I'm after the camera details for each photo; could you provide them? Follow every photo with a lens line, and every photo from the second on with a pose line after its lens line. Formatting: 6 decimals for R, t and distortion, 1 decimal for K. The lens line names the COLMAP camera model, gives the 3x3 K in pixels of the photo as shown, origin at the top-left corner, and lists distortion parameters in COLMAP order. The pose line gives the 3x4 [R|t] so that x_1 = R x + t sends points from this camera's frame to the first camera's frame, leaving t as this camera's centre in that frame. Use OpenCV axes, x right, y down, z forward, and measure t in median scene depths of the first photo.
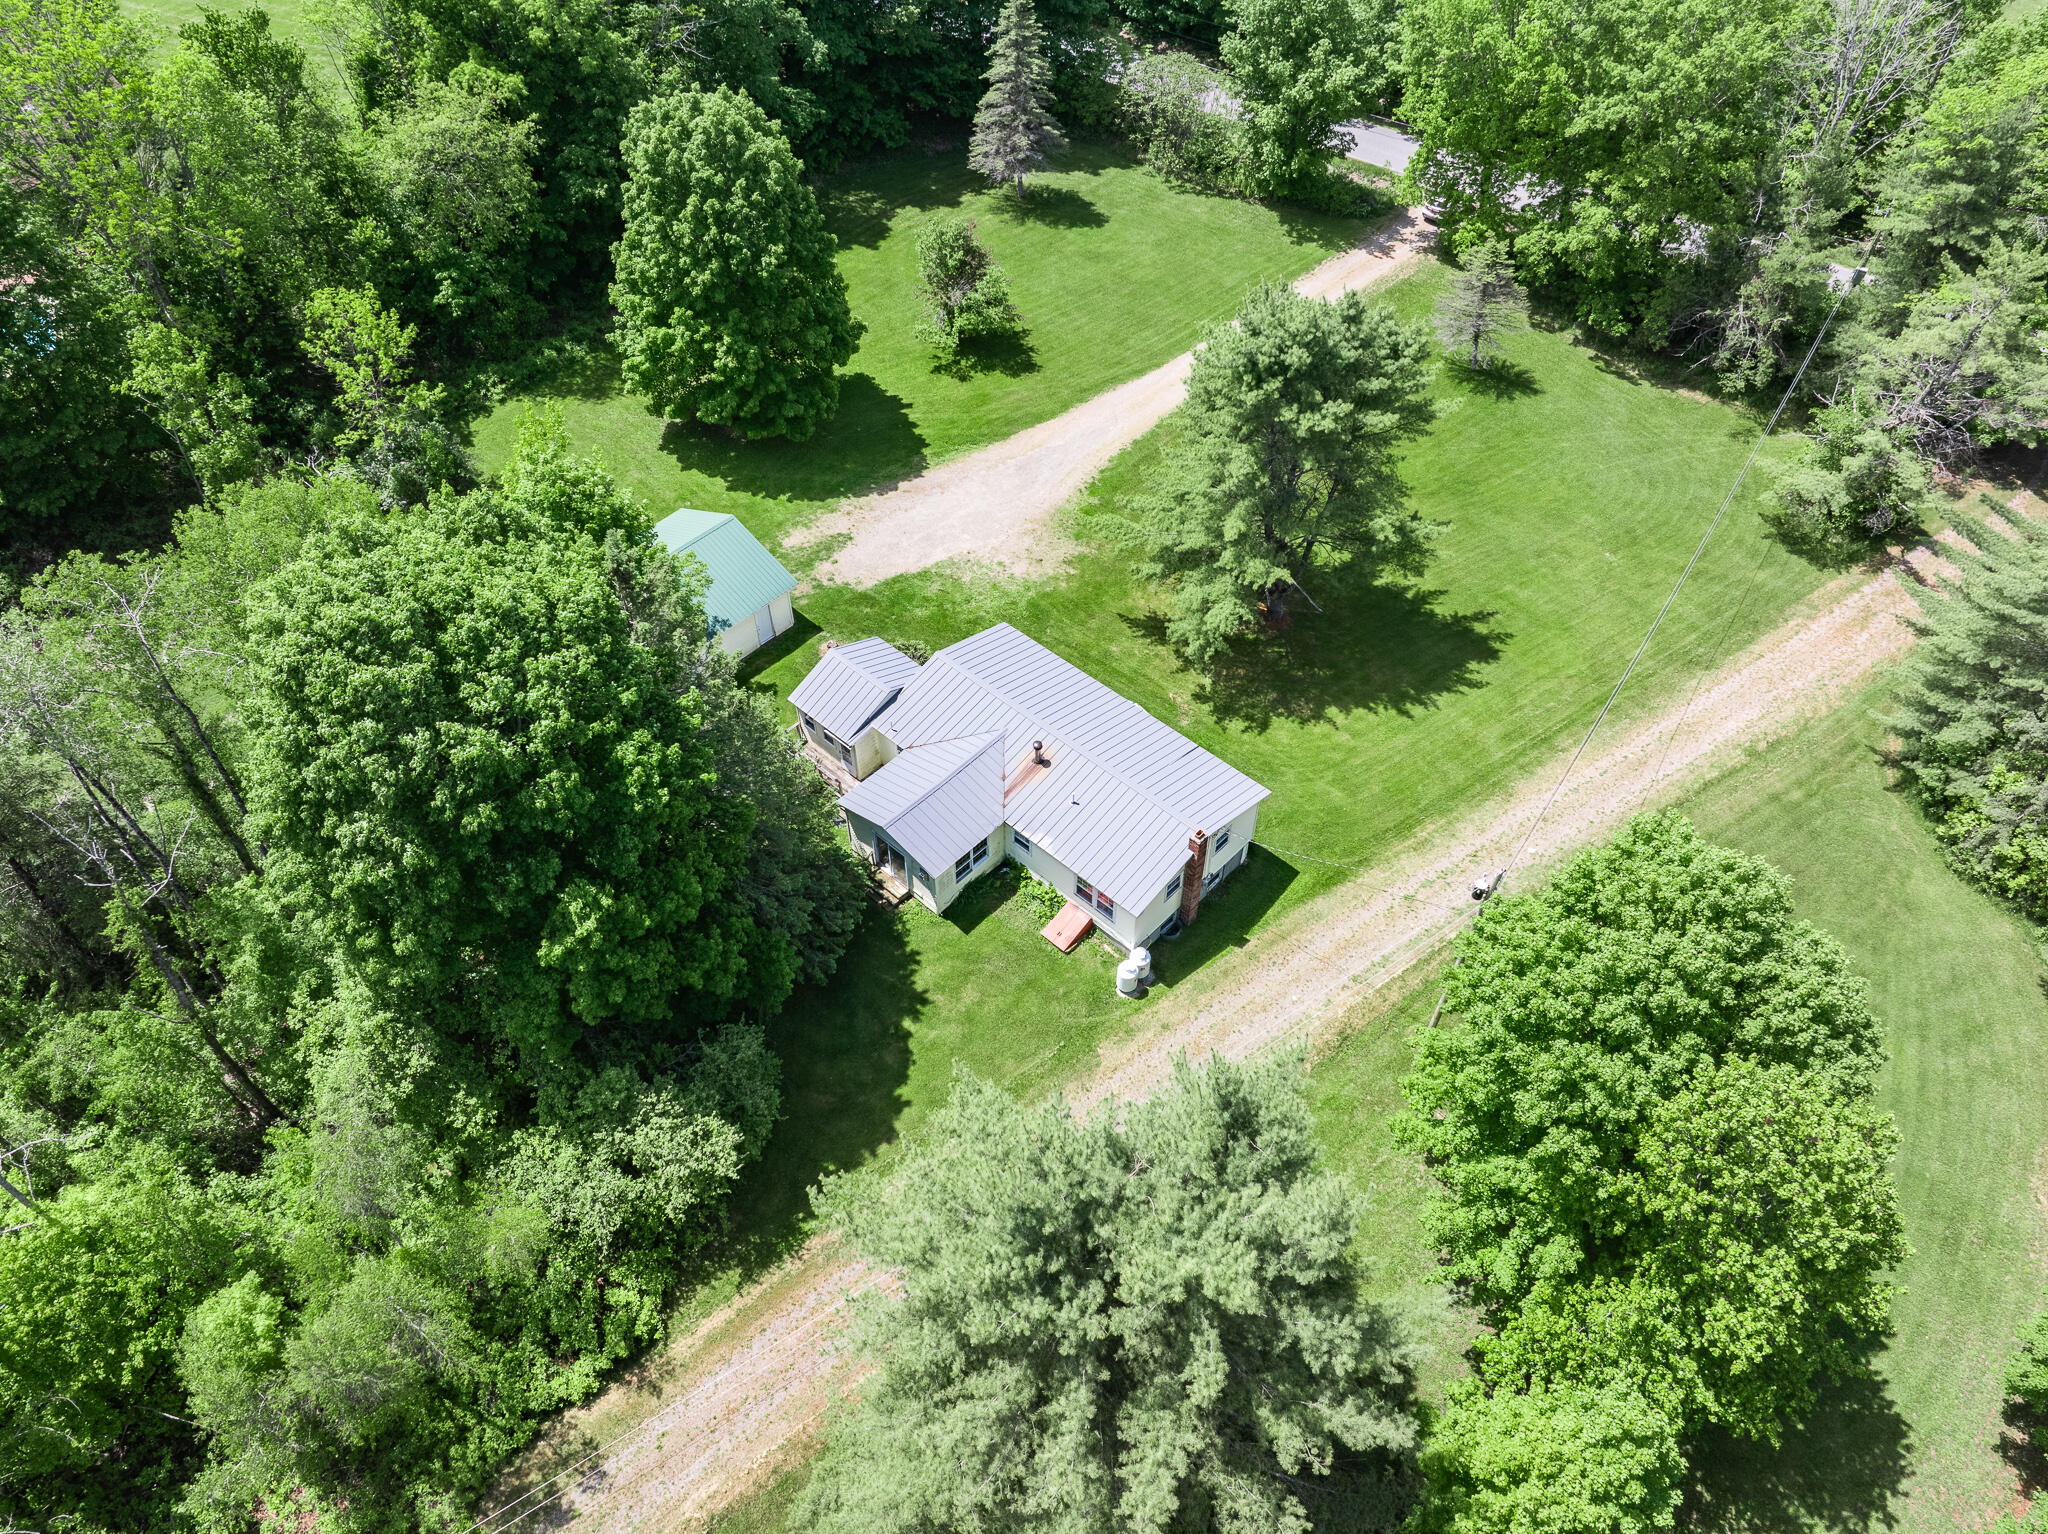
lens RADIAL K [[1442.4, 0, 1024.0], [0, 1442.4, 767.0], [0, 0, 1]] dist [-0.037090, -0.001574]
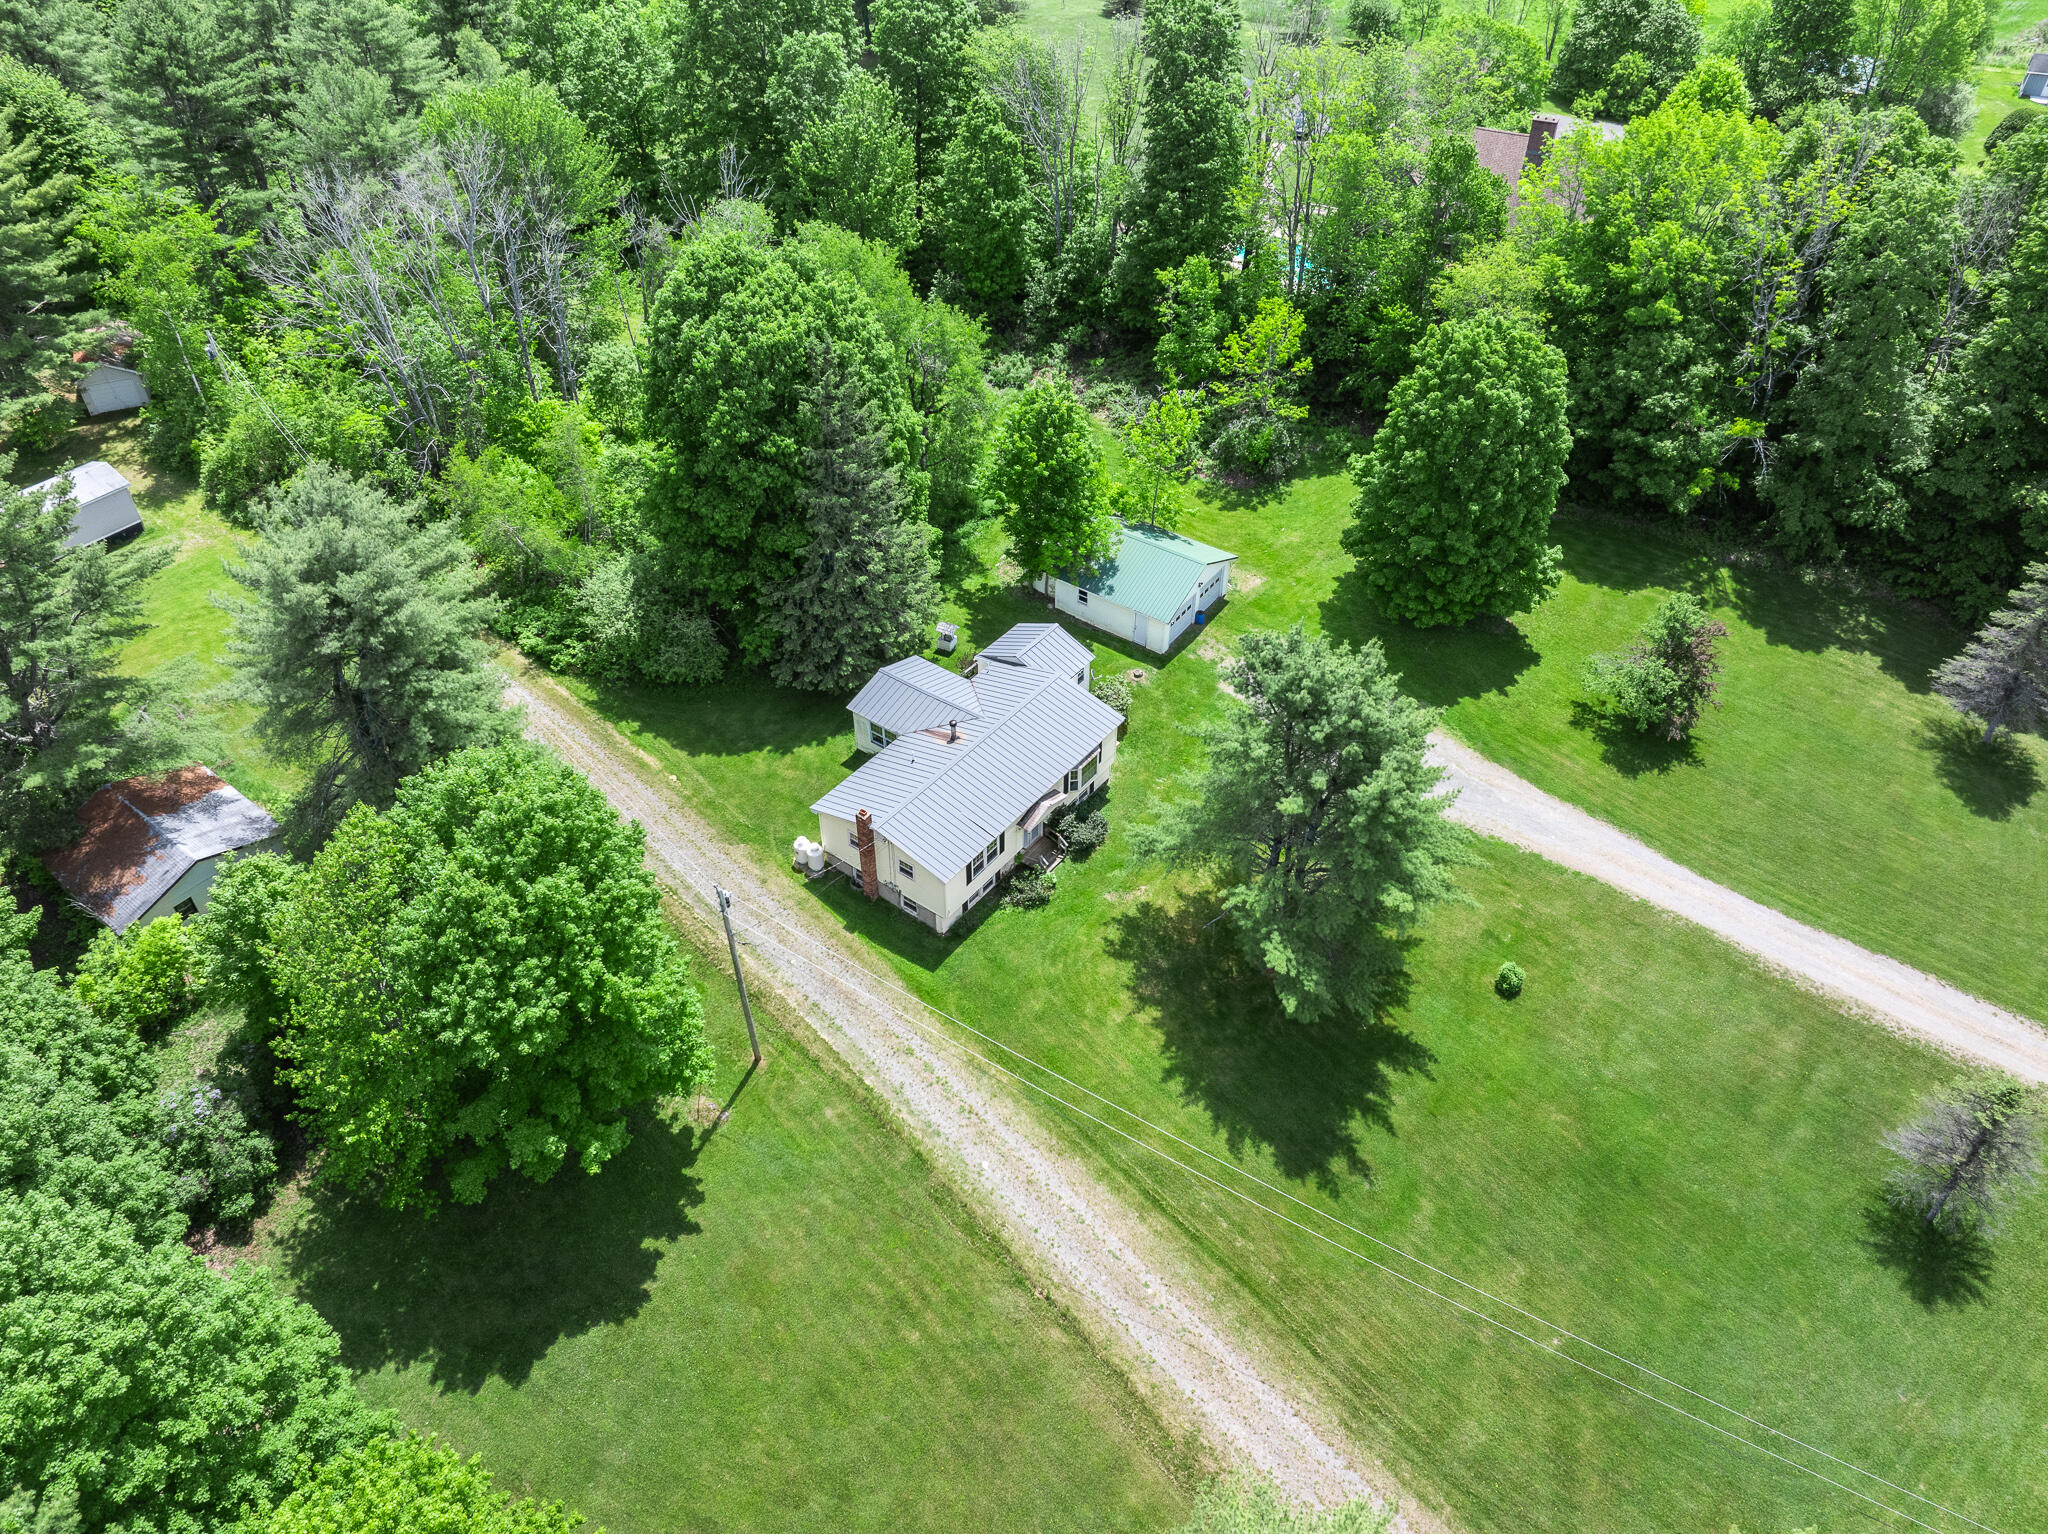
lens RADIAL K [[1465.6, 0, 1024.0], [0, 1465.6, 767.0], [0, 0, 1]] dist [-0.036945, 0.002431]
pose [[0.106618, 0.648412, -0.753787, 0.844415], [-0.746549, 0.552932, 0.370041, -0.431028], [0.656732, 0.523286, 0.543024, 0.319786]]
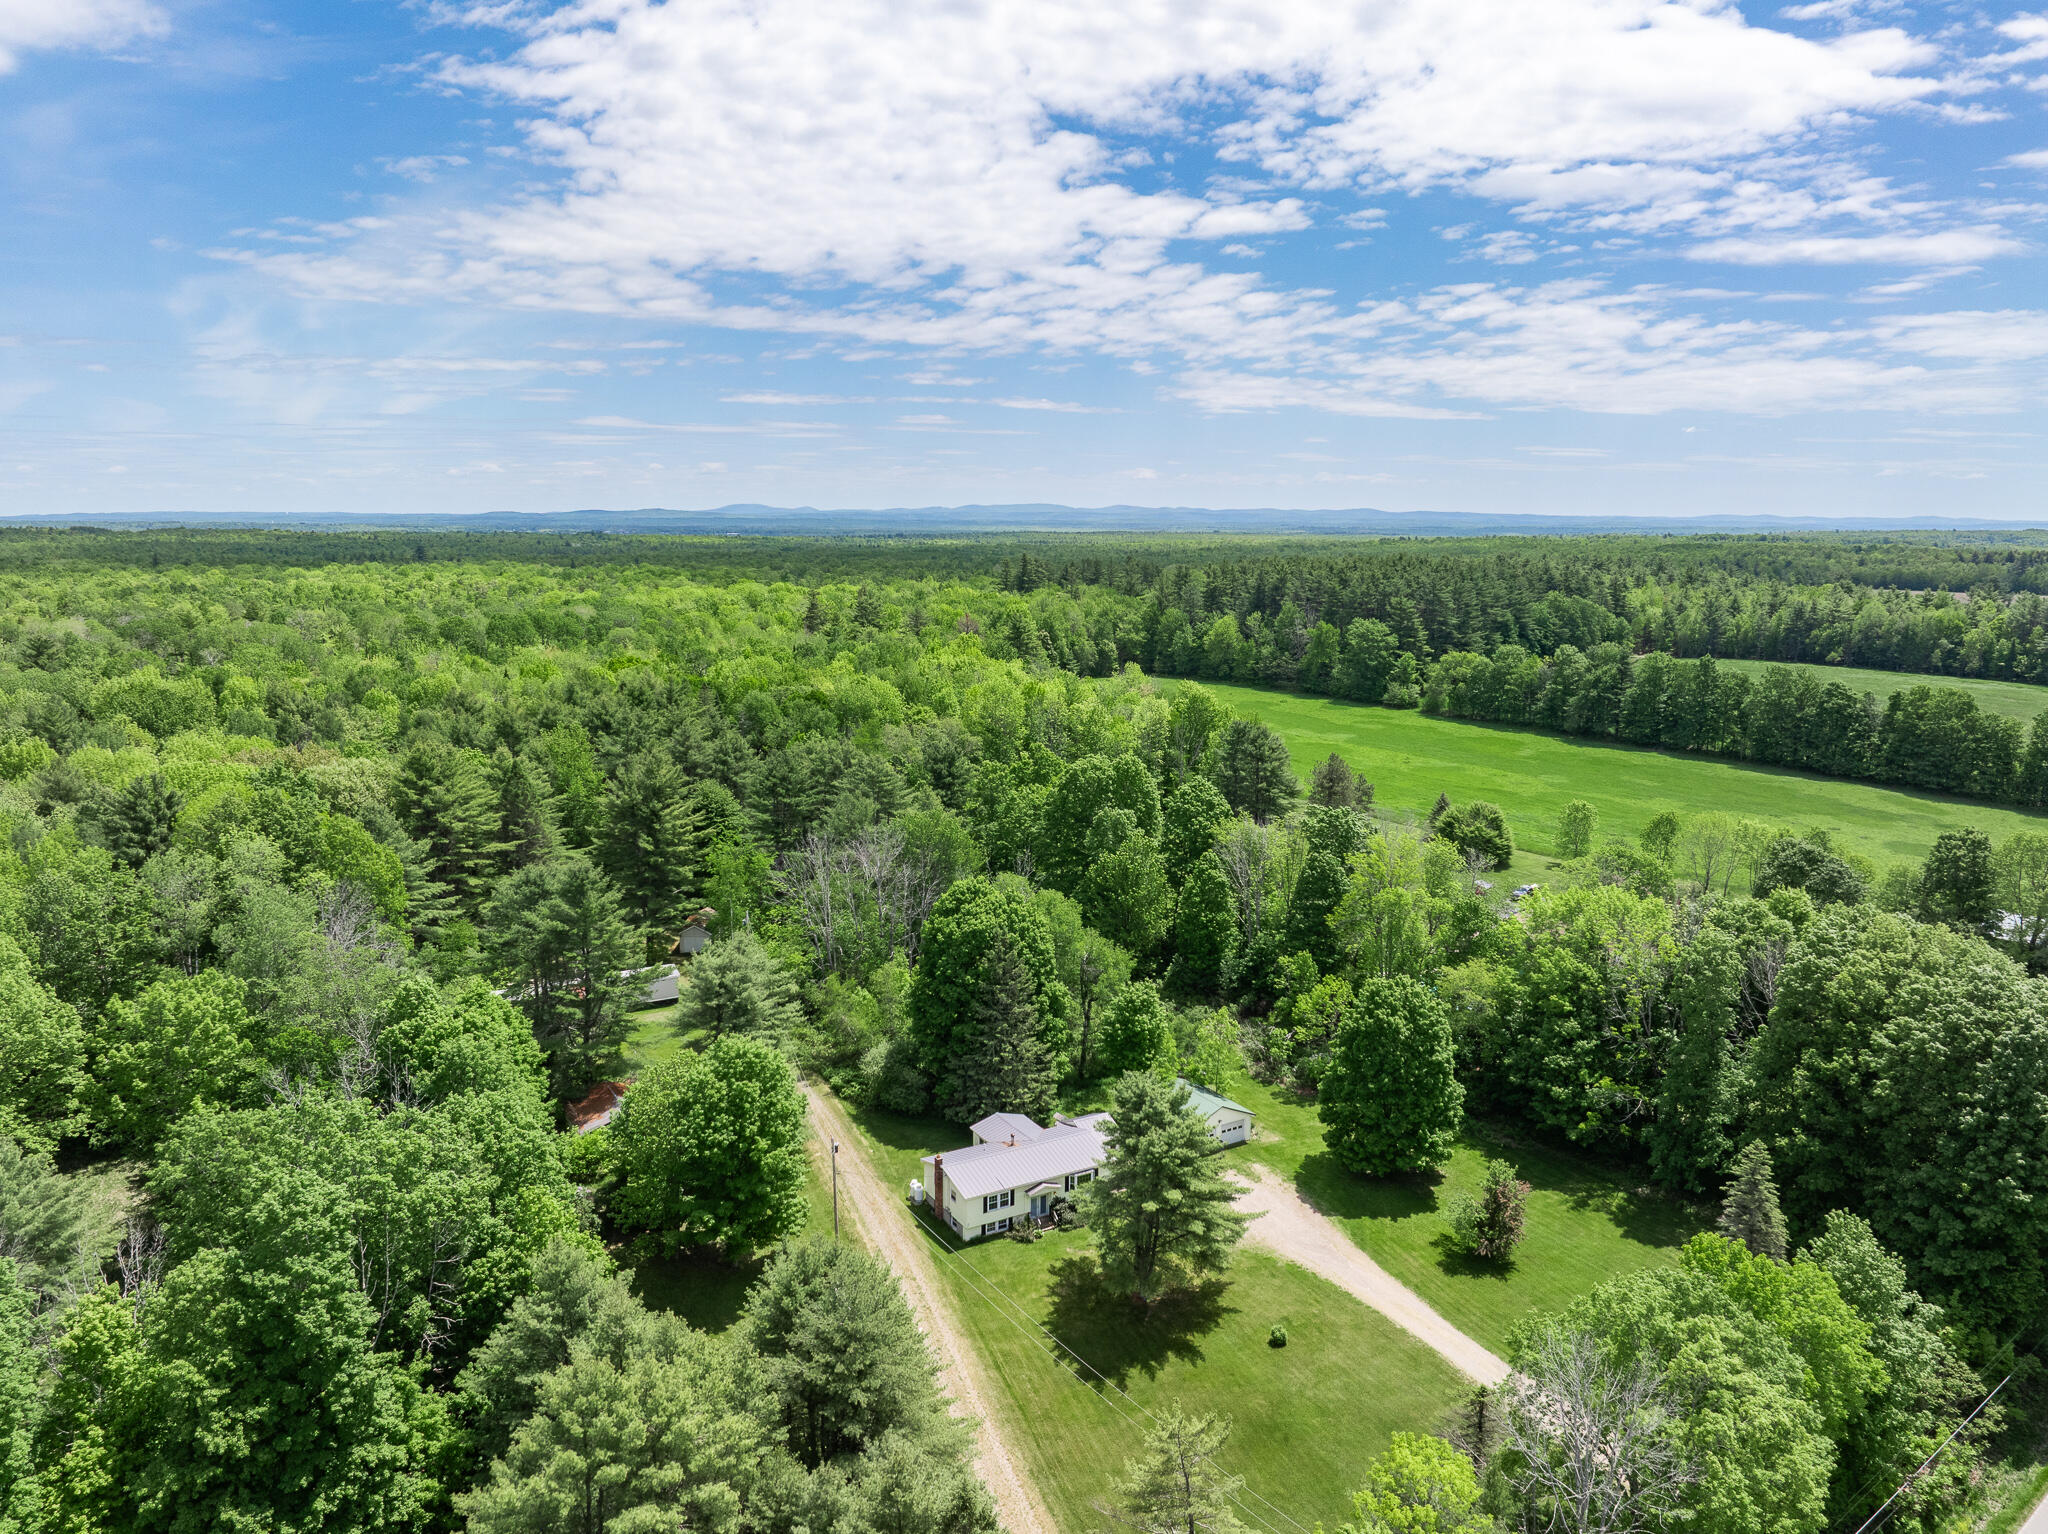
lens RADIAL K [[1442.4, 0, 1024.0], [0, 1442.4, 767.0], [0, 0, 1]] dist [-0.037090, -0.001574]
pose [[-0.291486, 0.166073, -0.942049, 1.679367], [-0.721917, 0.607928, 0.330545, -0.929193], [0.627592, 0.776430, -0.057311, 0.596962]]
